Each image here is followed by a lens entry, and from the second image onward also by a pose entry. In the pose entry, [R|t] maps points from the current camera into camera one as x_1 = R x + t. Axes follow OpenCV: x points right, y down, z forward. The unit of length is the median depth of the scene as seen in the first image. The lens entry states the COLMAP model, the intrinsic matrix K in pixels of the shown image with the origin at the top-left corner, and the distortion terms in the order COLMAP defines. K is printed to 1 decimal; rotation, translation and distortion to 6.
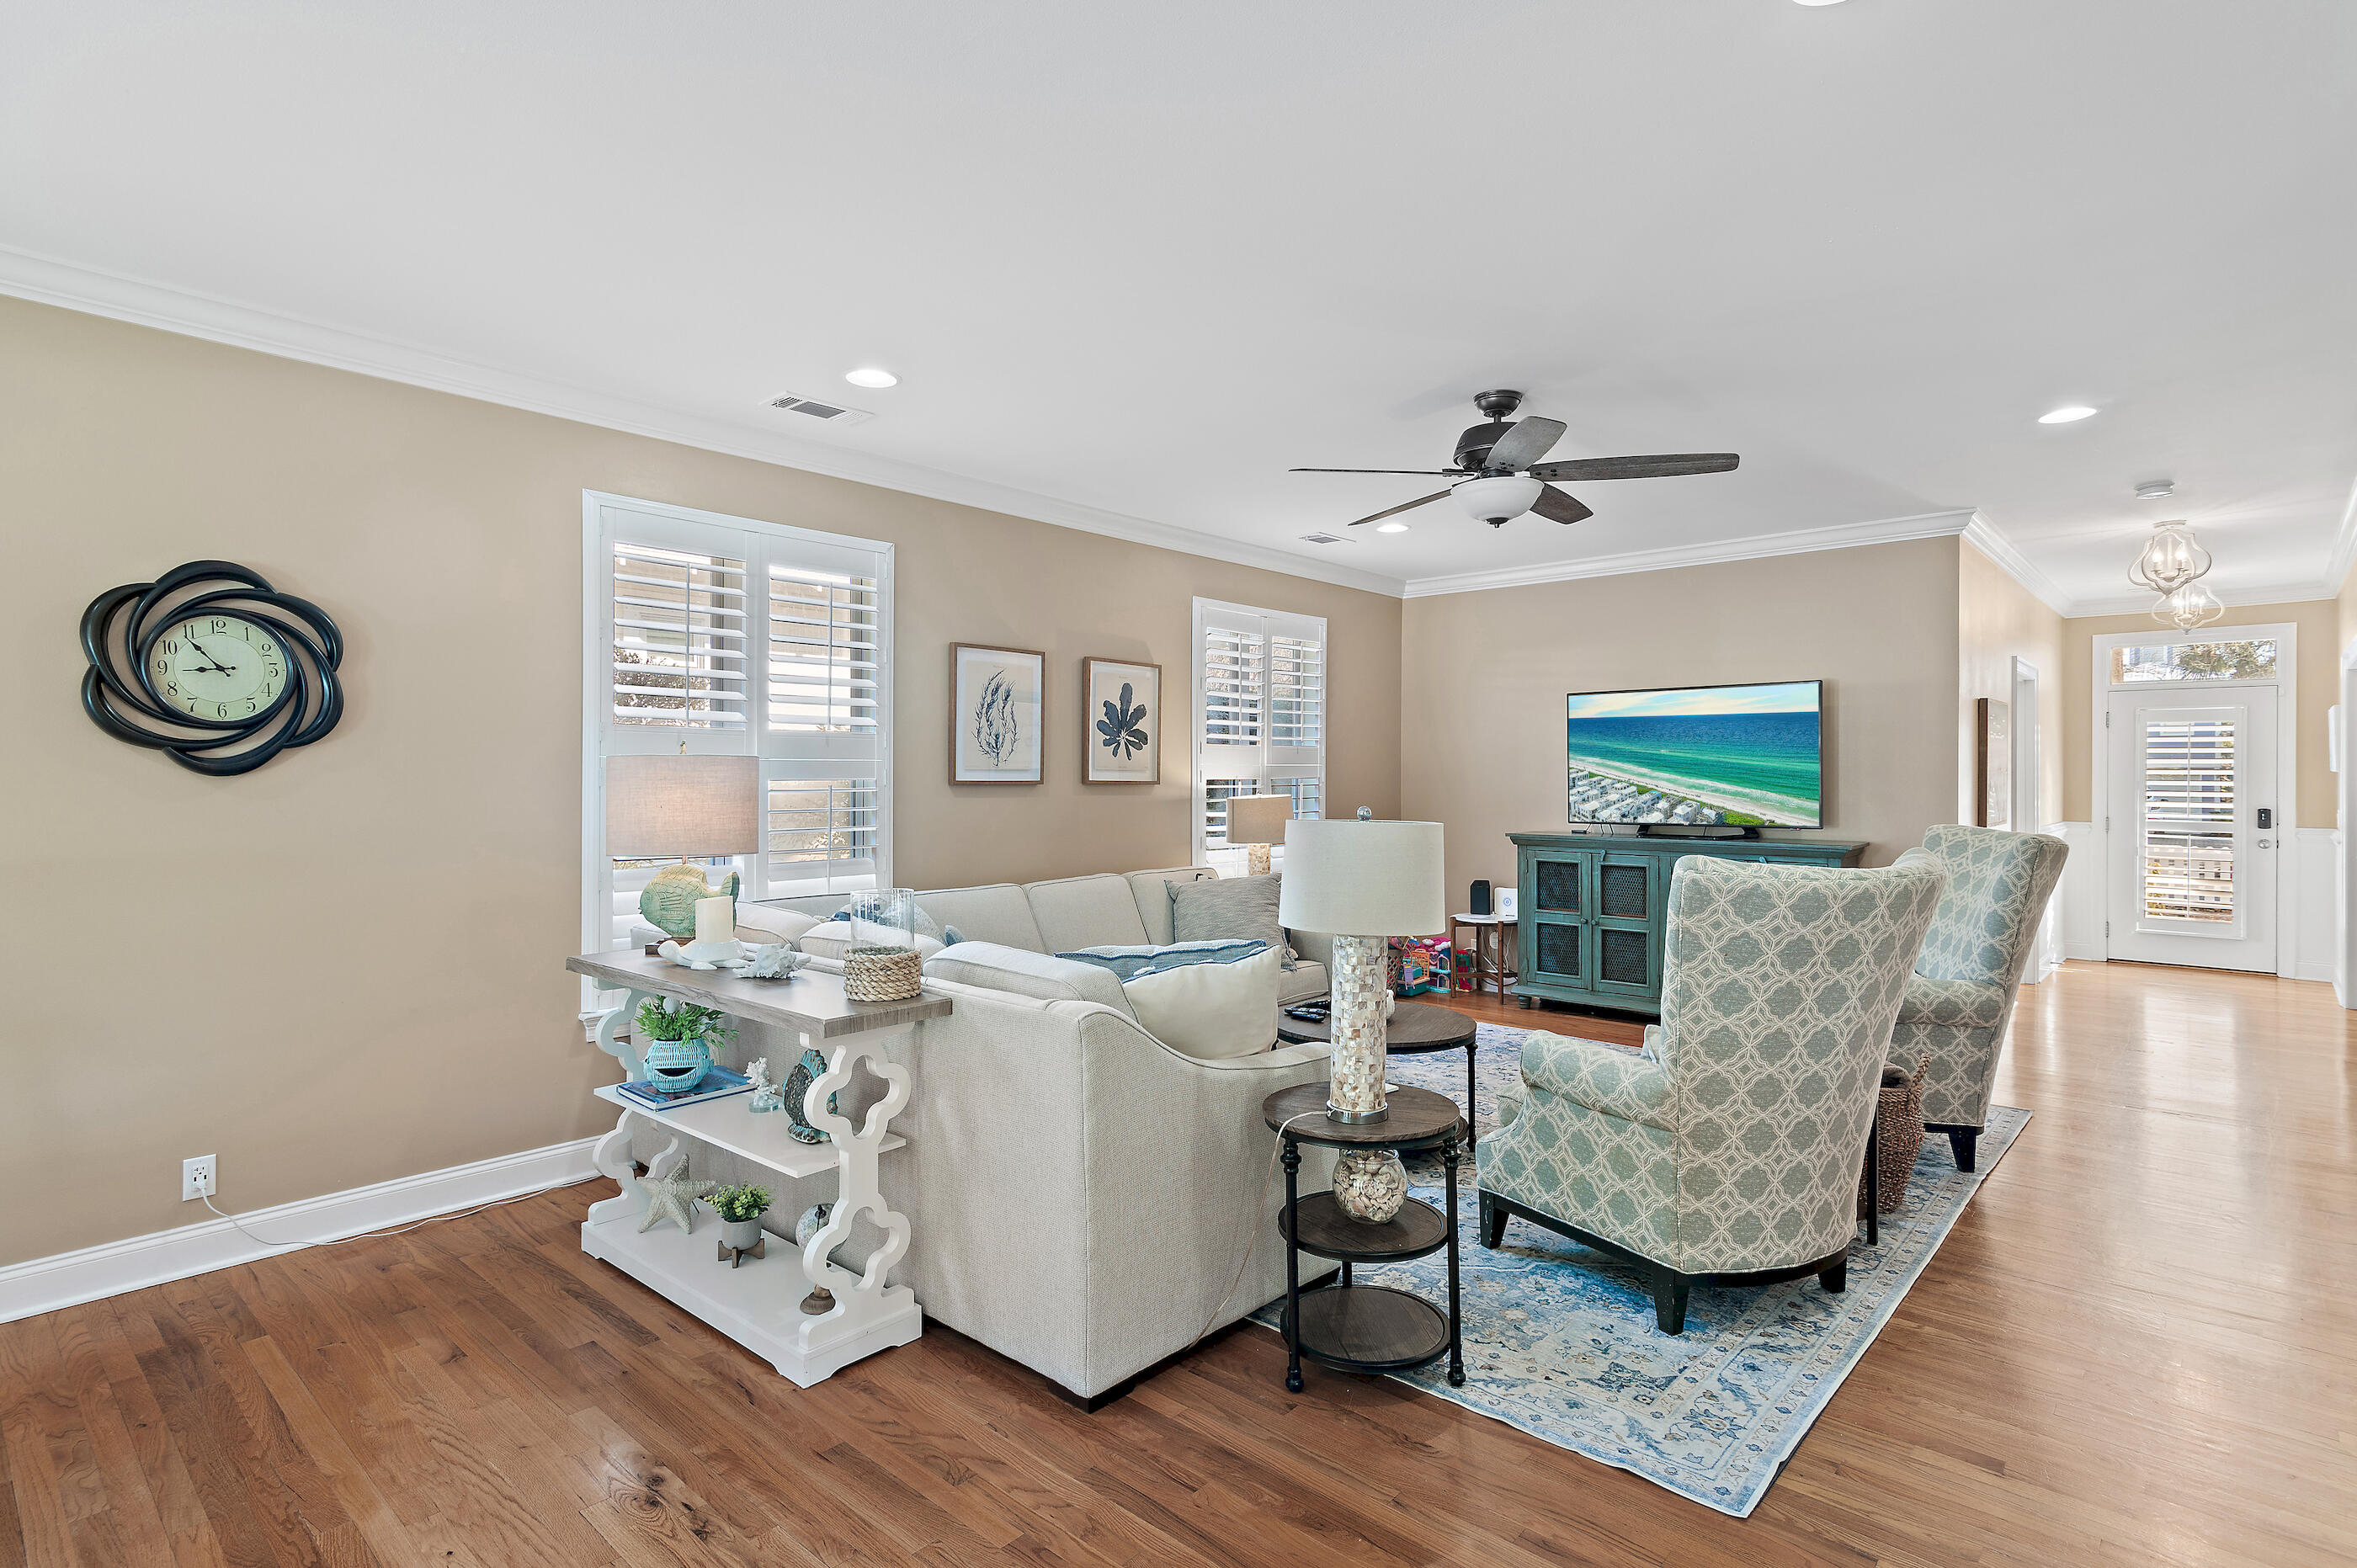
lens RADIAL K [[1165.5, 0, 1181.4], [0, 1165.5, 770.1], [0, 0, 1]] dist [0.016783, 0.000287]
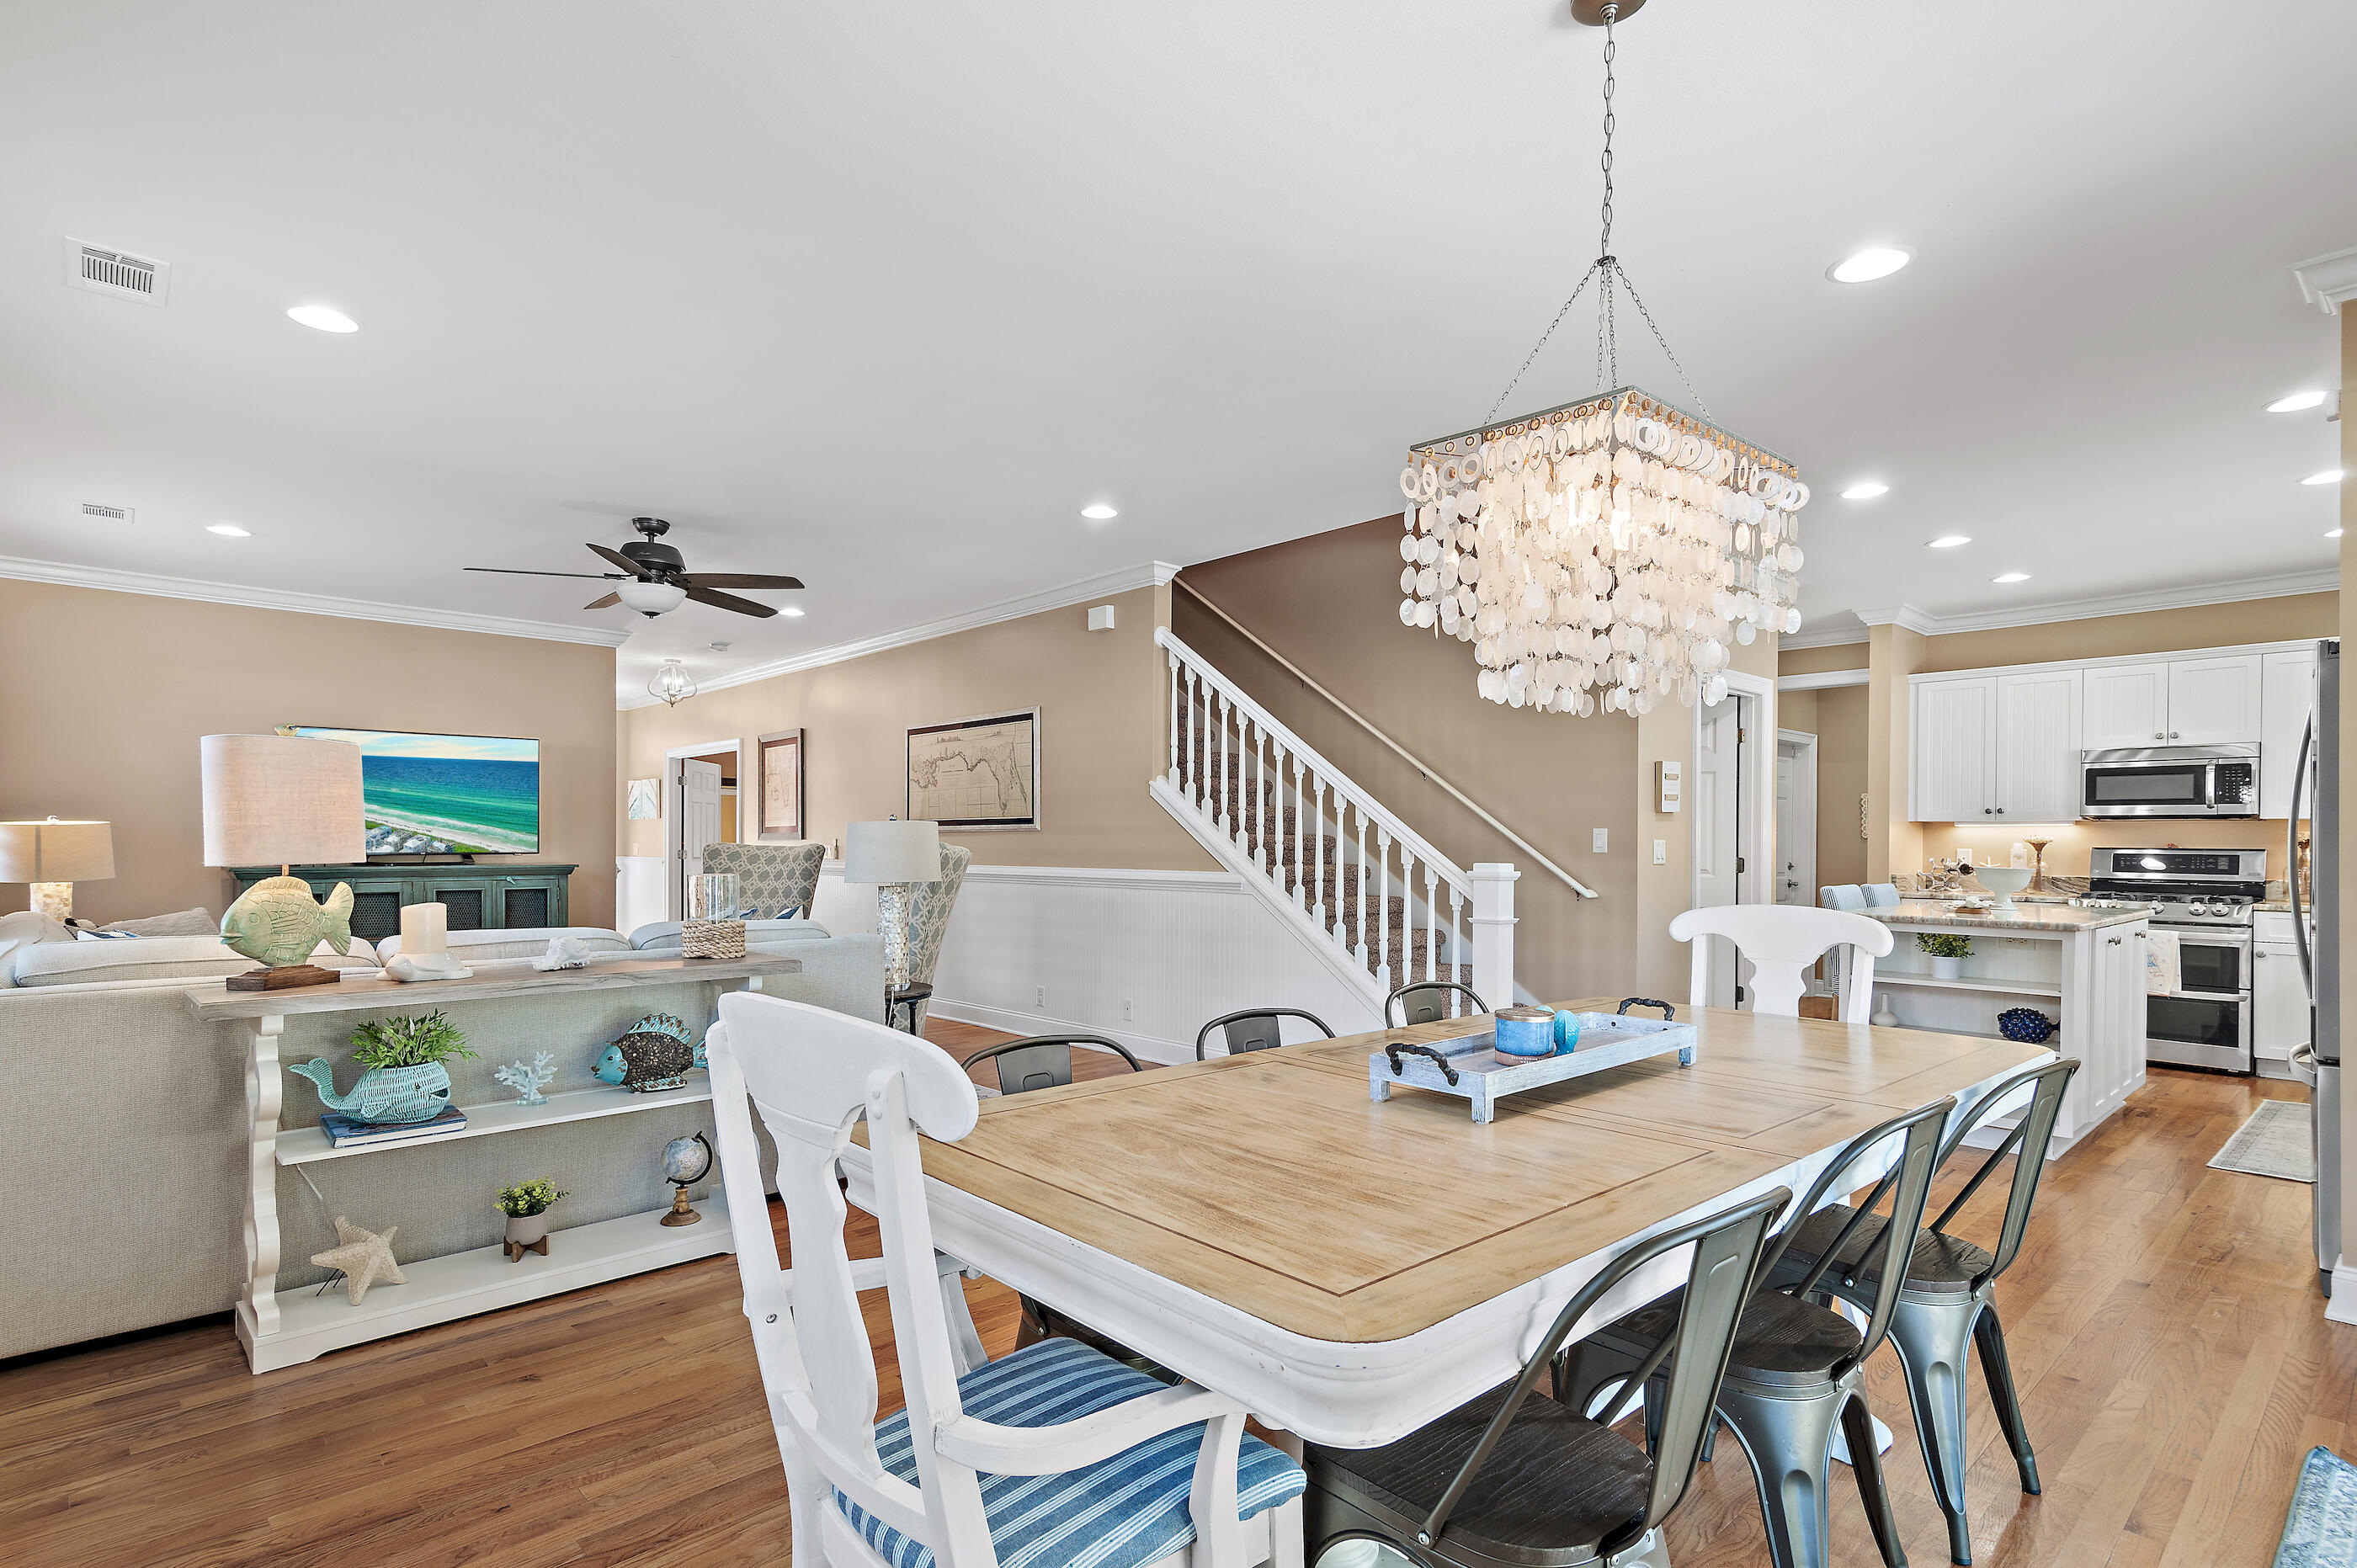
lens RADIAL K [[1165.5, 0, 1181.4], [0, 1165.5, 770.1], [0, 0, 1]] dist [0.016783, 0.000287]
pose [[0.098558, 0.060897, 0.993266, -0.998586], [-0.005834, 0.998144, -0.060618, 0.045443], [-0.995114, 0.000180, 0.098731, 0.257220]]
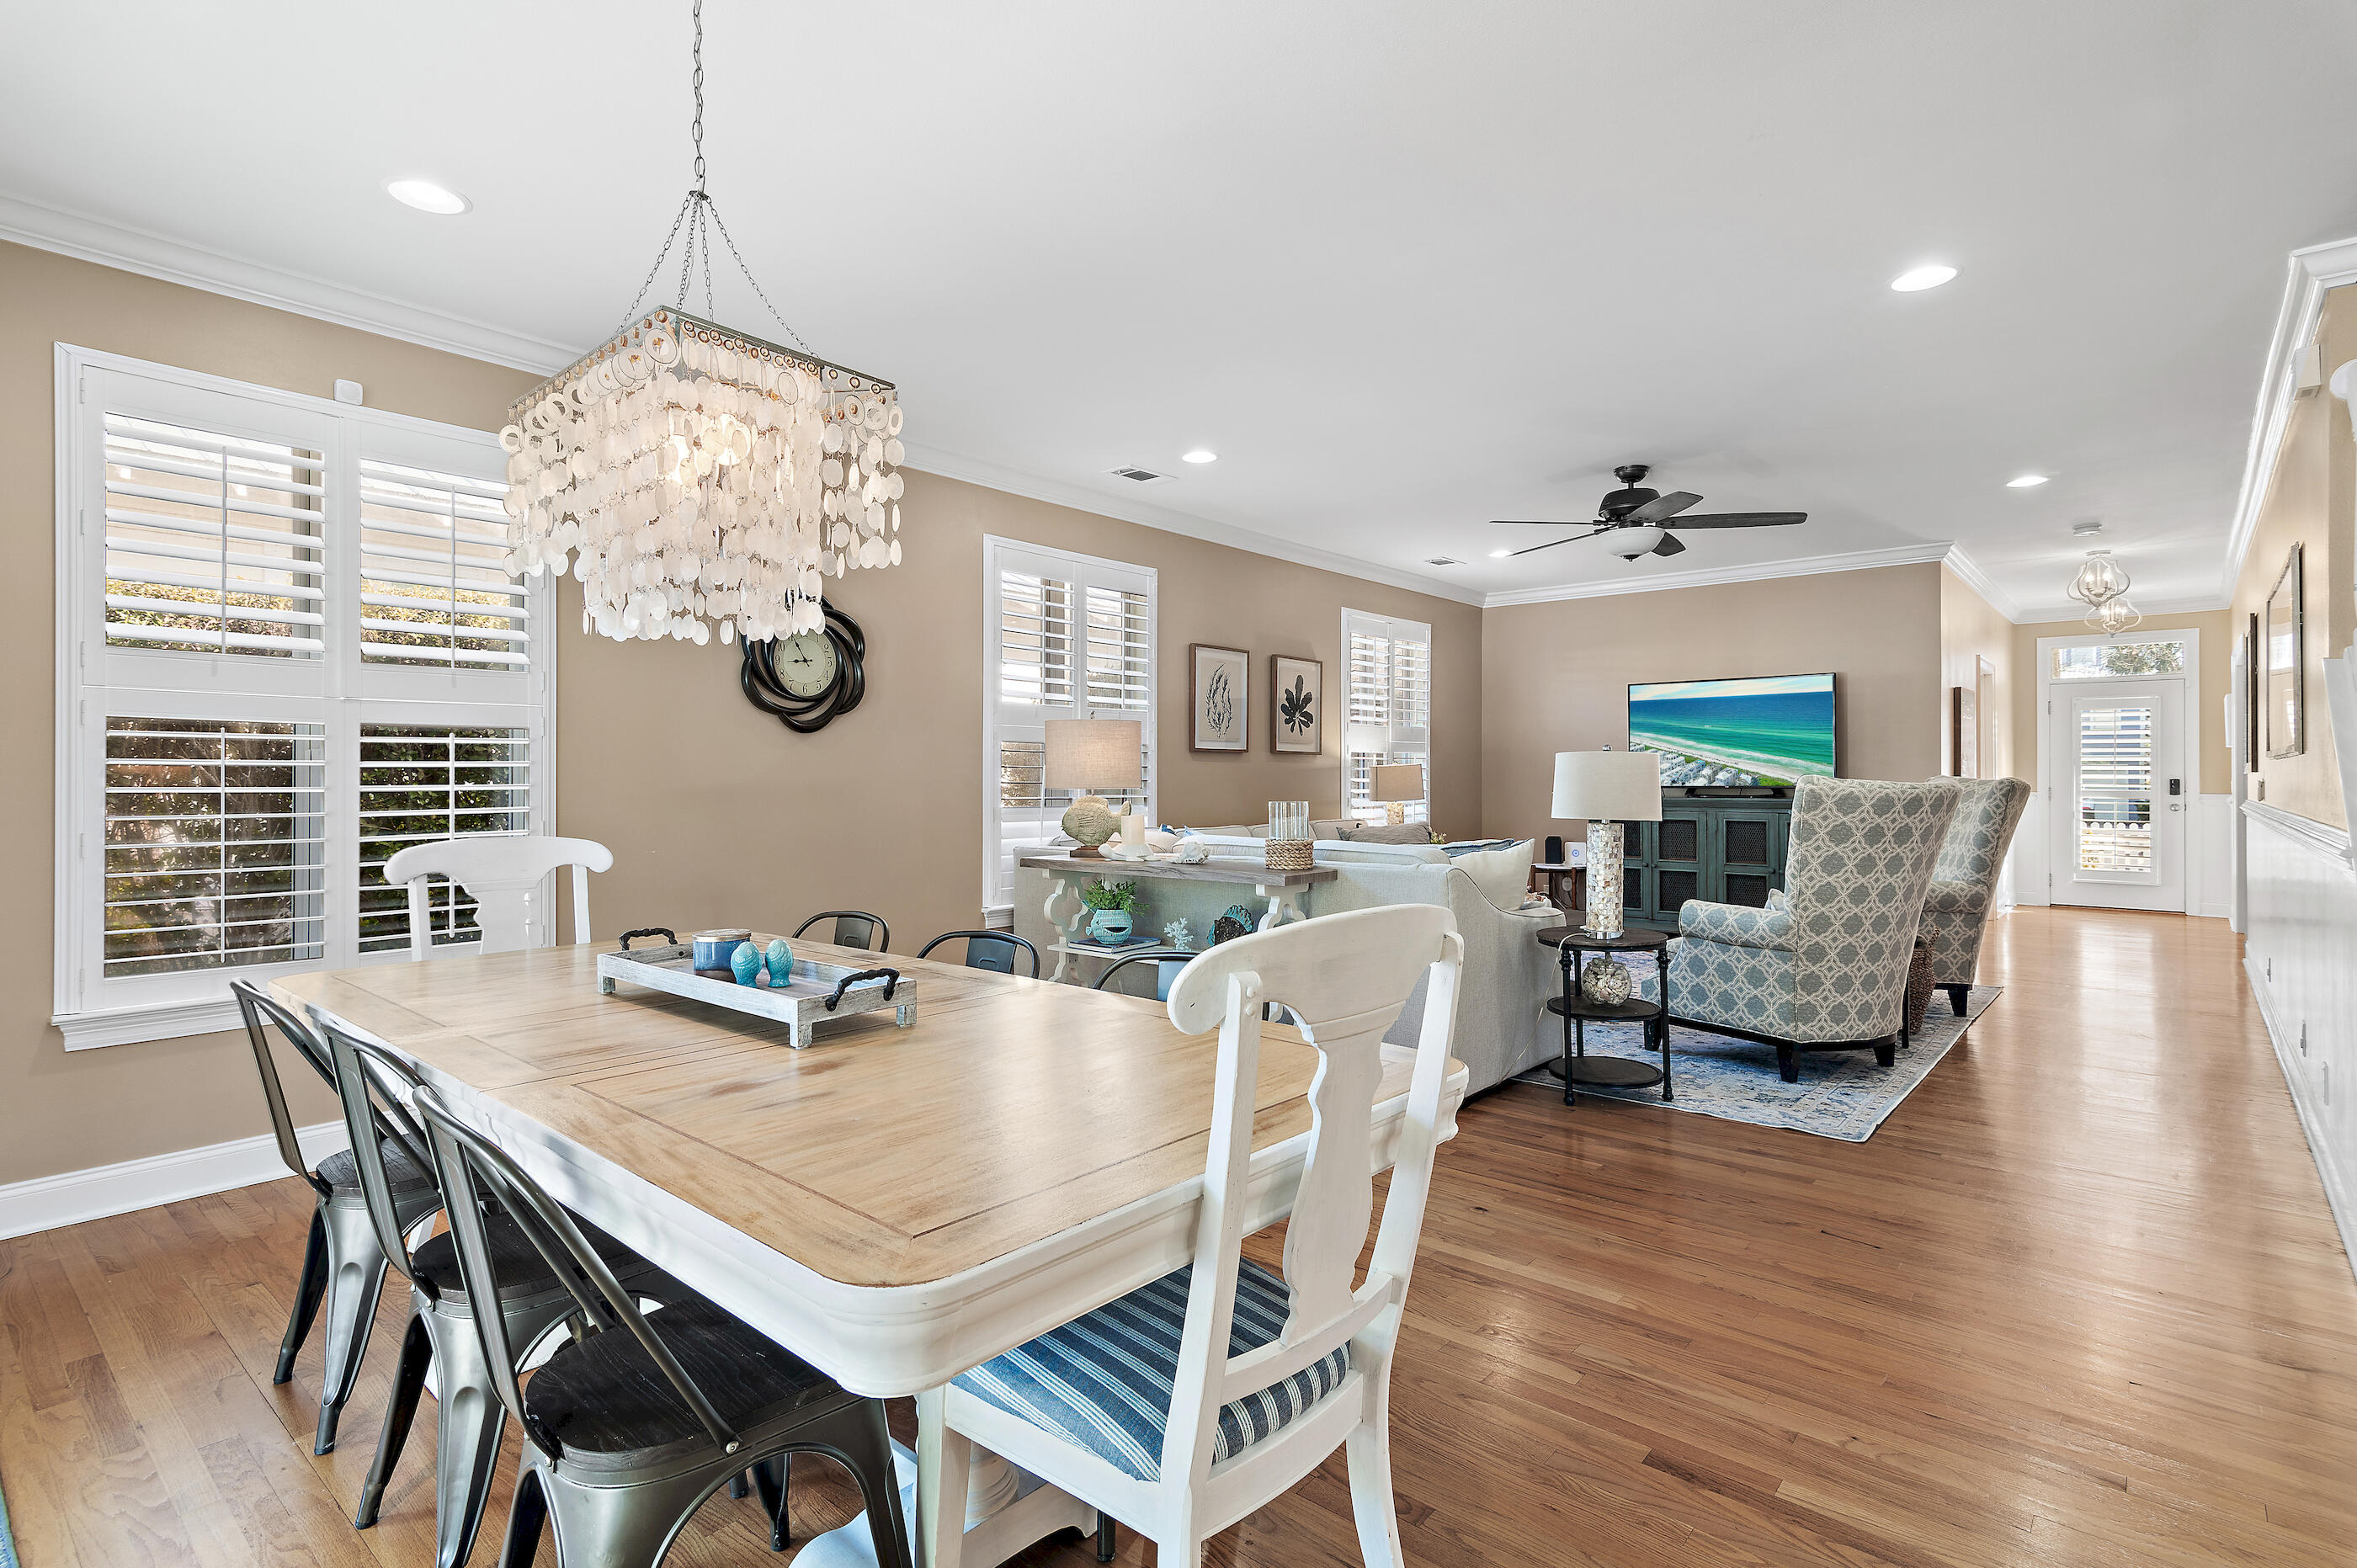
lens RADIAL K [[1135.9, 0, 1179.5], [0, 1135.9, 762.3], [0, 0, 1]] dist [0.014661, 0.000123]
pose [[0.999768, -0.001685, 0.021494, -0.305290], [0.001815, 0.999980, -0.006062, 0.041986], [-0.021483, 0.006100, 0.999751, -0.362744]]
